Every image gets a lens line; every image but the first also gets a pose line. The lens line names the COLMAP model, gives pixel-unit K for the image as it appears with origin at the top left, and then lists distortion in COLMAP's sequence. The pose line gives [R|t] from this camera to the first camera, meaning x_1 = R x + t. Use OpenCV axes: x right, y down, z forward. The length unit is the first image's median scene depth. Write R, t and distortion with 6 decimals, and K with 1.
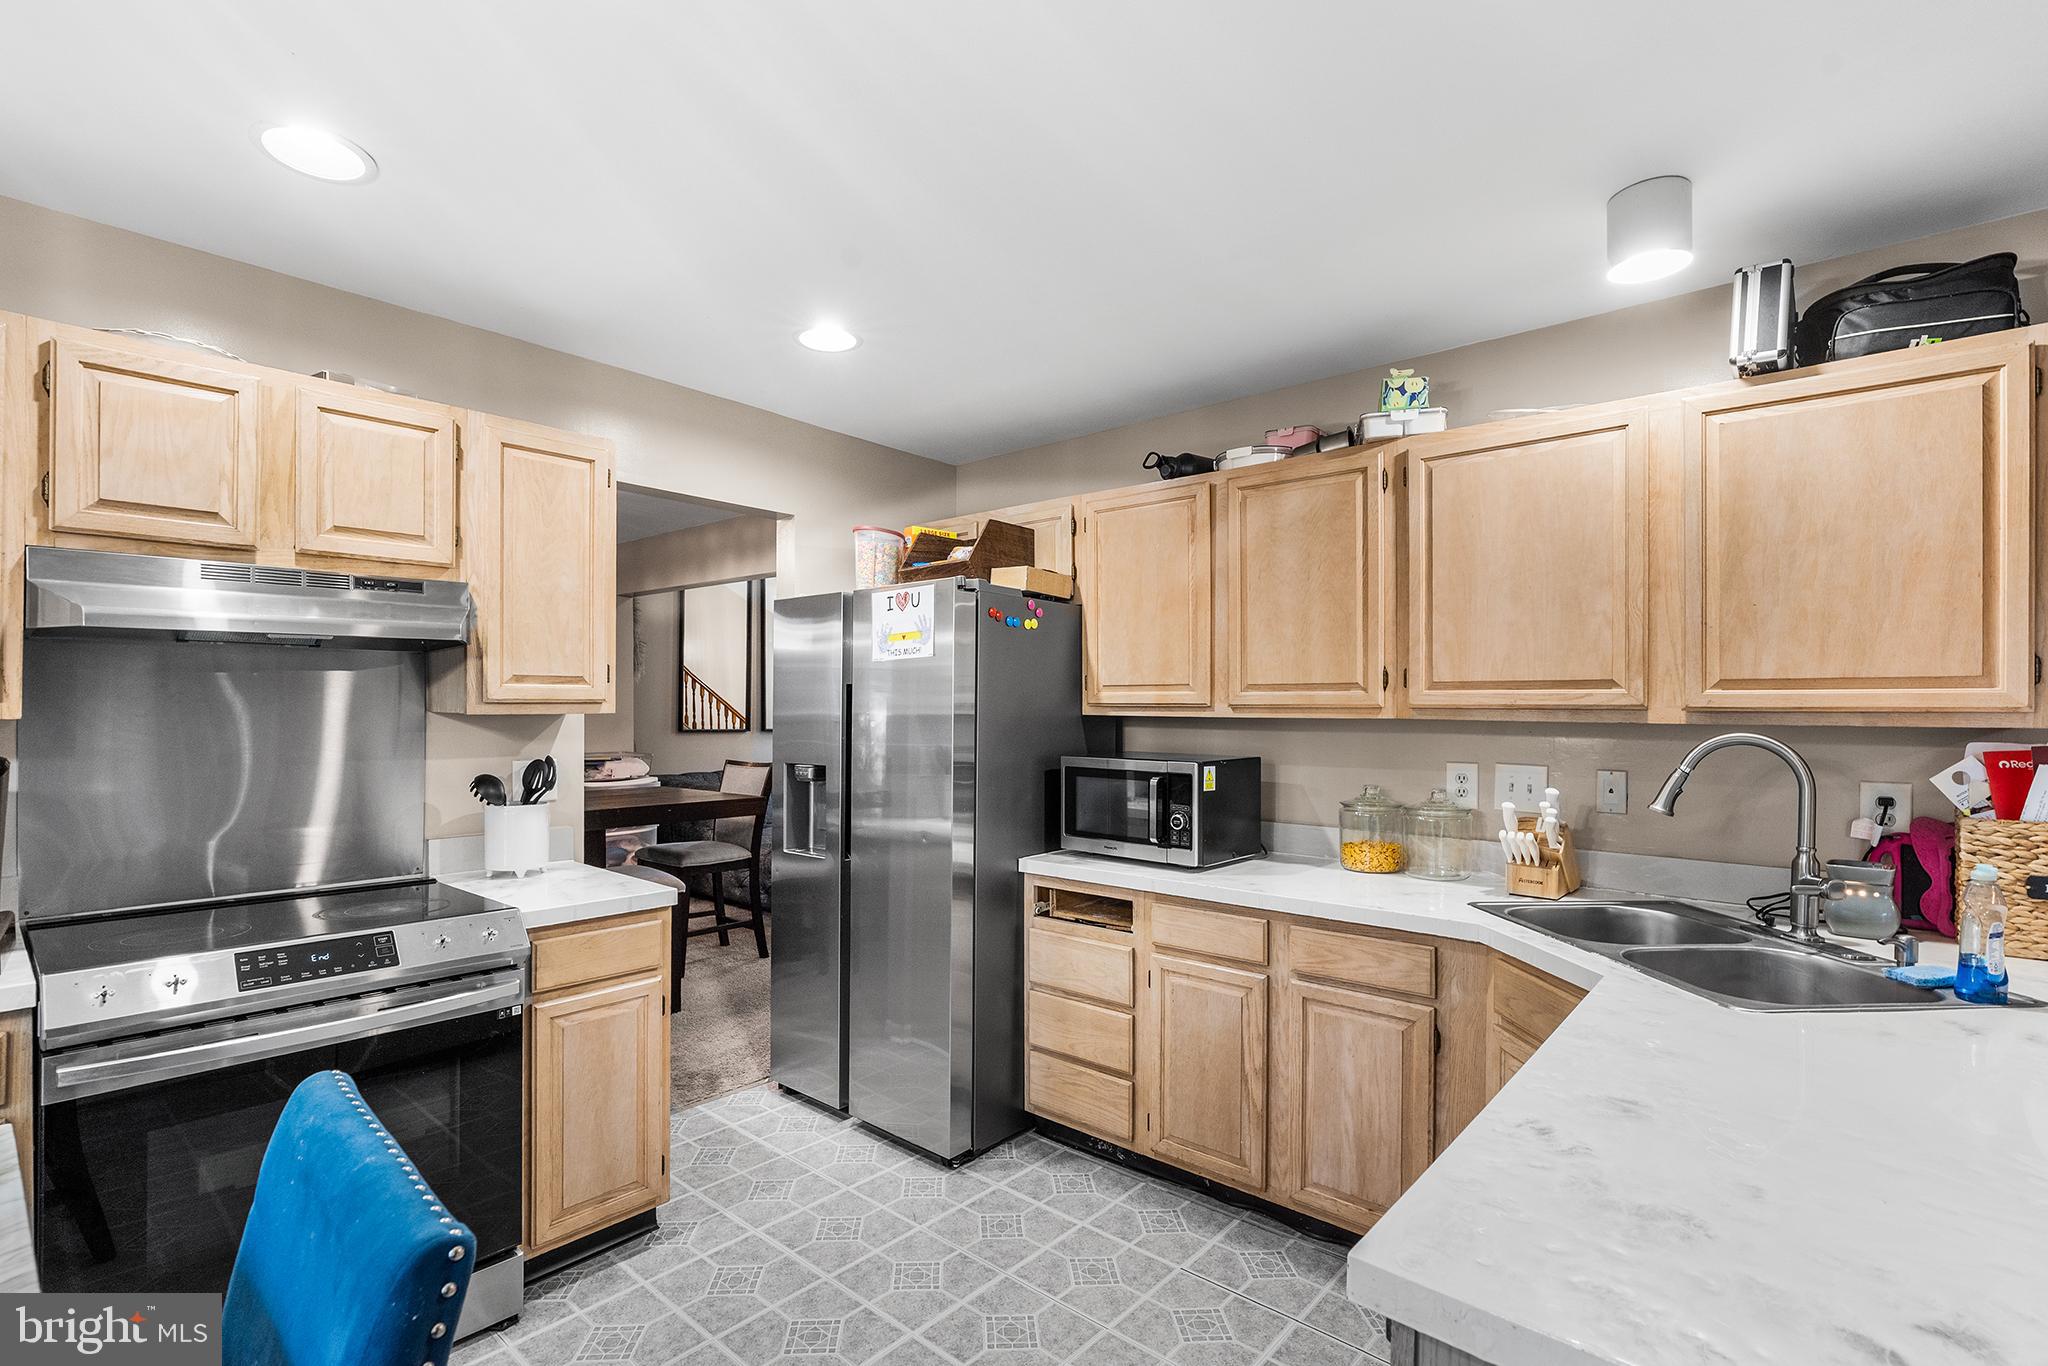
lens RADIAL K [[948.2, 0, 1020.5], [0, 948.2, 707.1], [0, 0, 1]] dist [-0.005048, -0.000243]
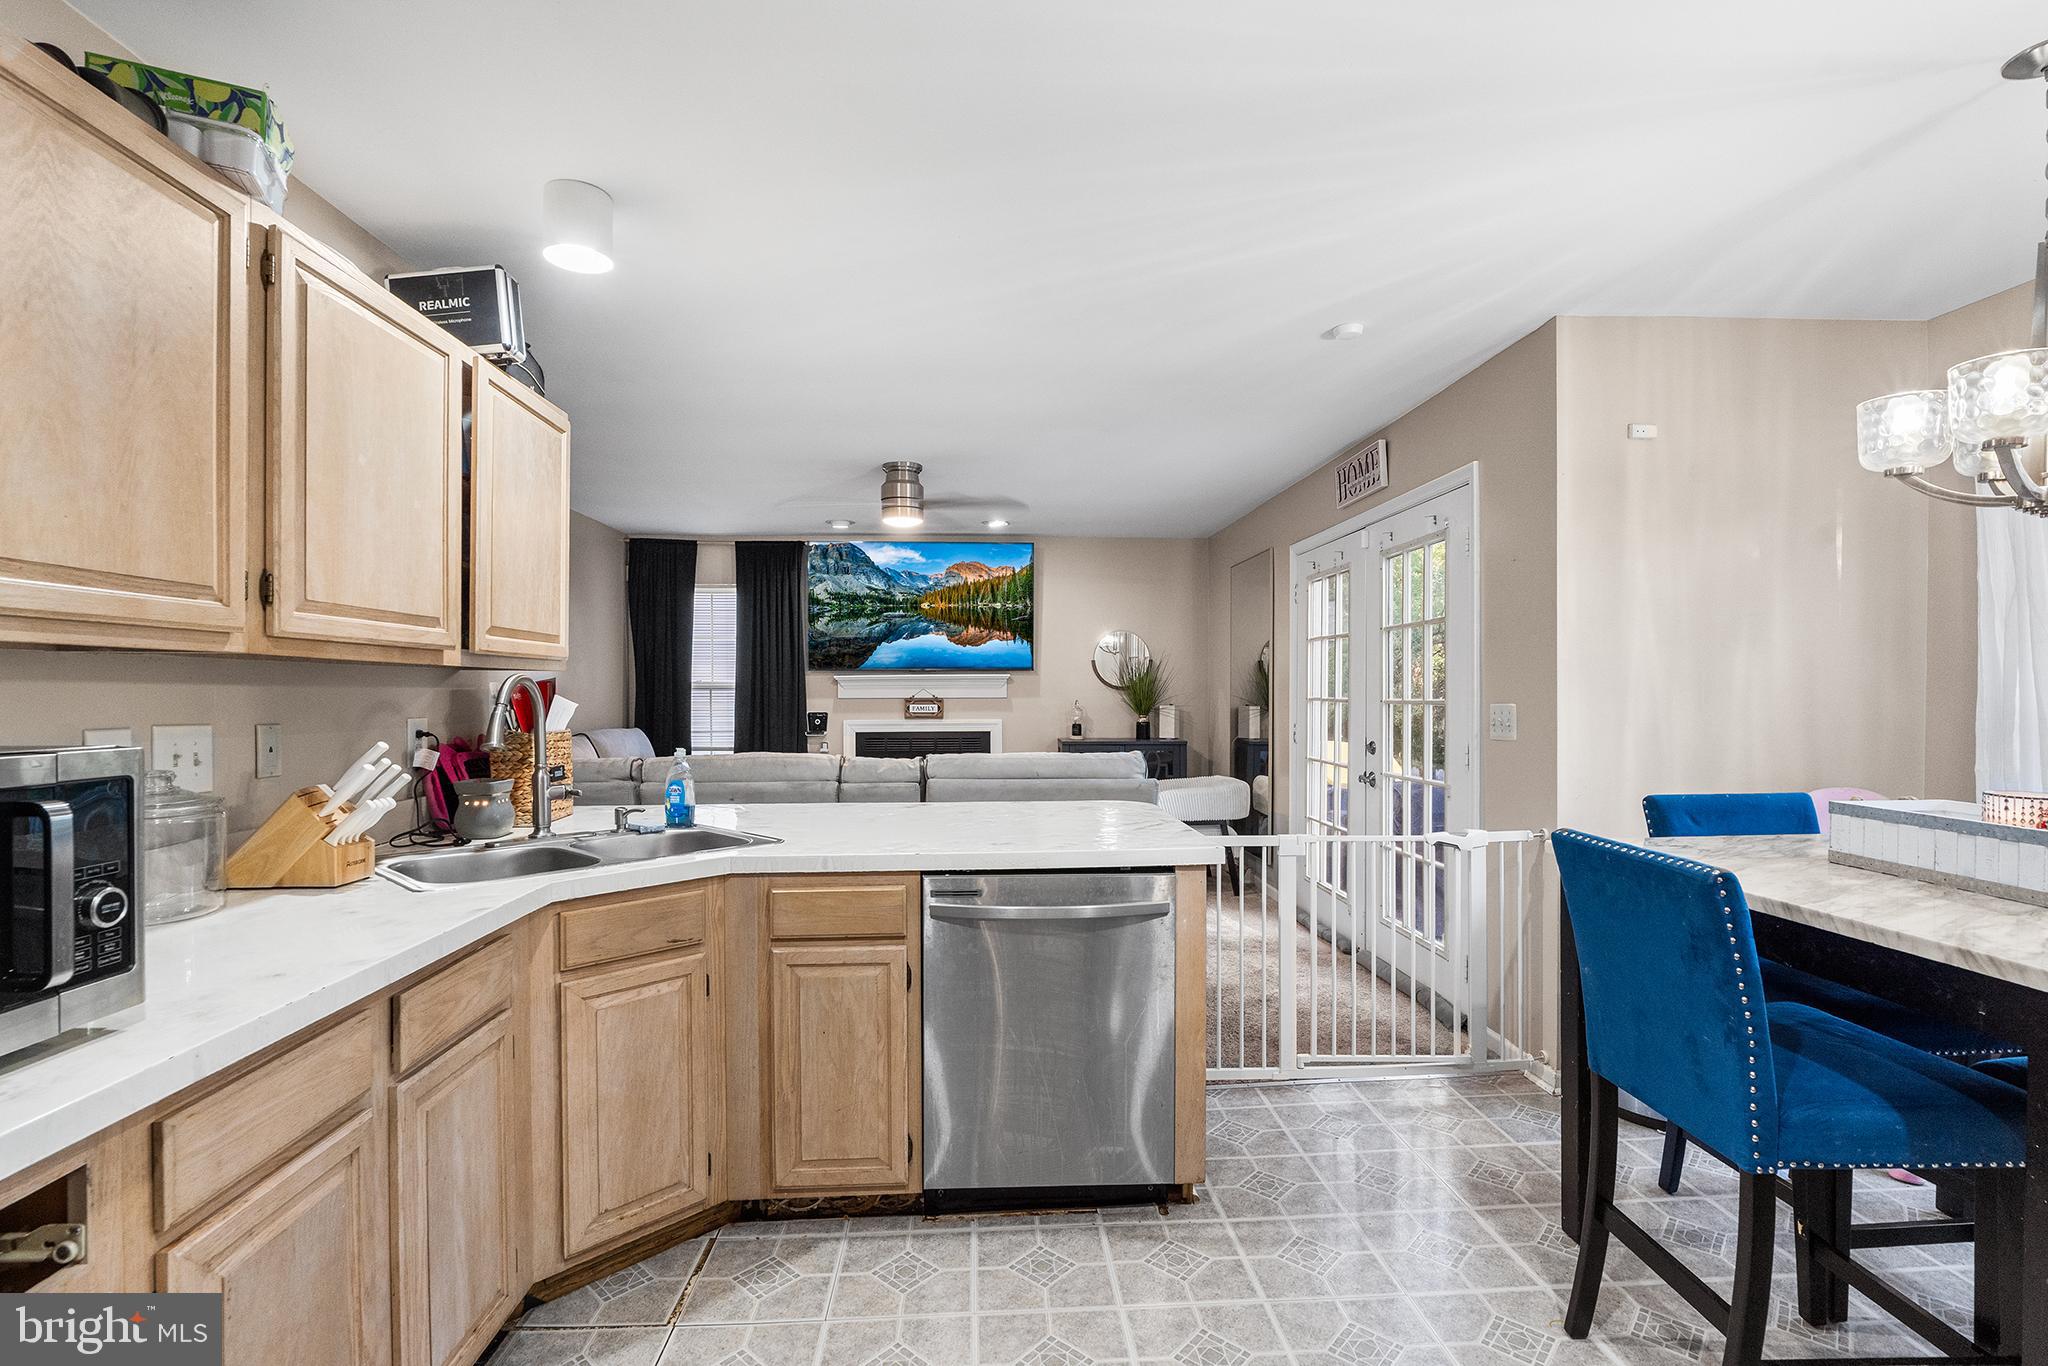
lens RADIAL K [[938.7, 0, 1024.0], [0, 938.7, 683.0], [0, 0, 1]] dist [-0.000387, -0.000193]
pose [[-0.702248, 0.002001, 0.711930, -0.398513], [-0.003580, 0.999973, -0.006342, 0.035132], [-0.711923, -0.007002, -0.702222, 1.104937]]
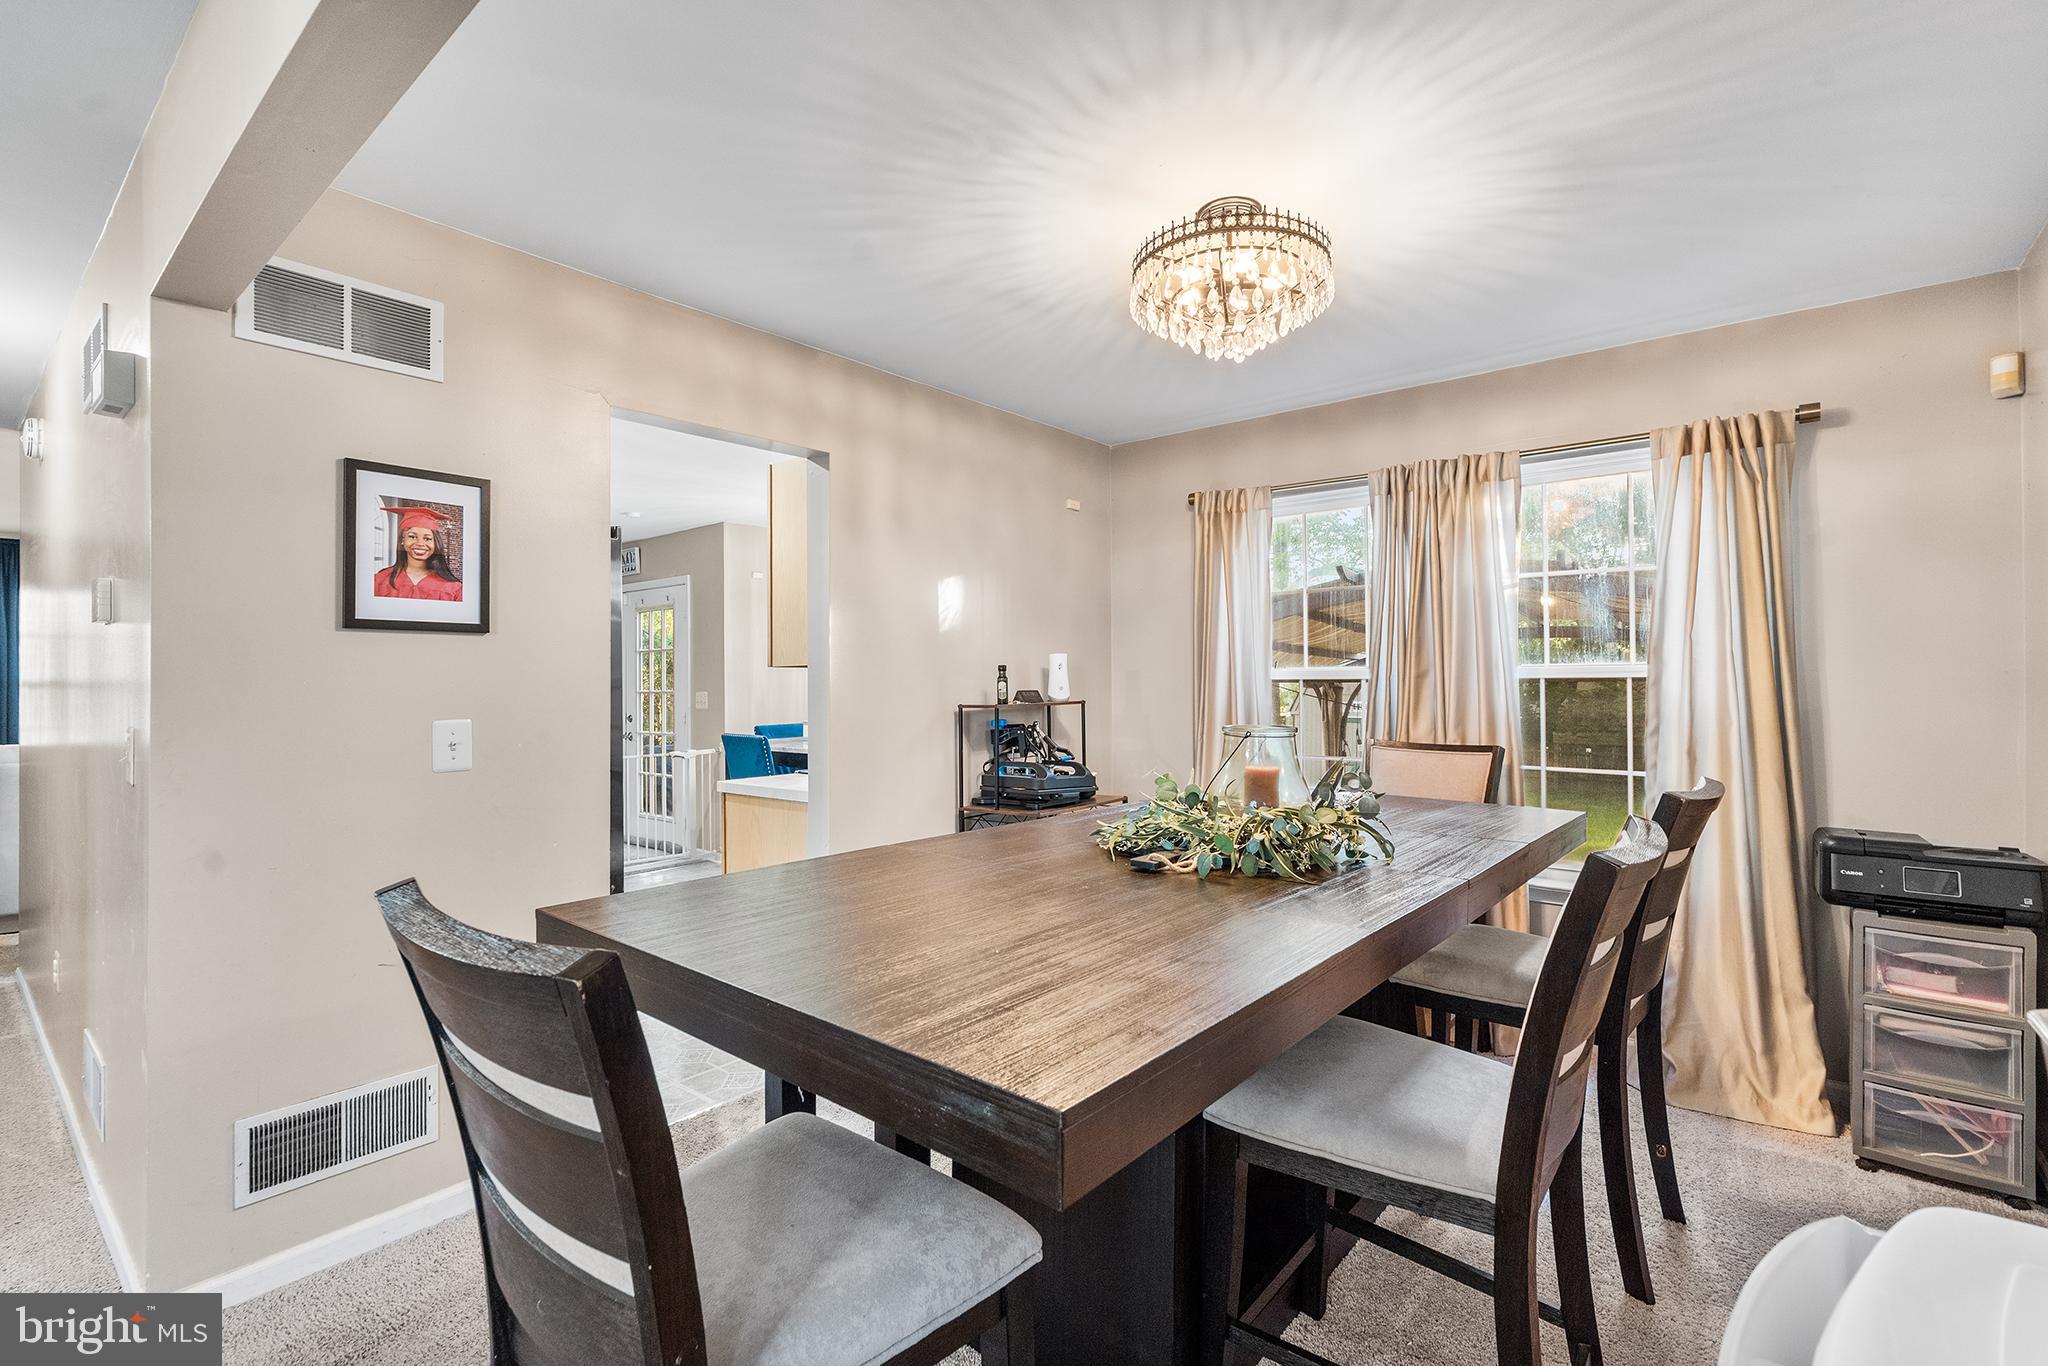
lens RADIAL K [[938.7, 0, 1024.0], [0, 938.7, 683.0], [0, 0, 1]] dist [-0.000387, -0.000193]
pose [[-0.999703, 0.004621, -0.023938, -0.827227], [0.004679, 0.999986, -0.002369, 0.038665], [0.023927, -0.002481, -0.999711, 2.522929]]
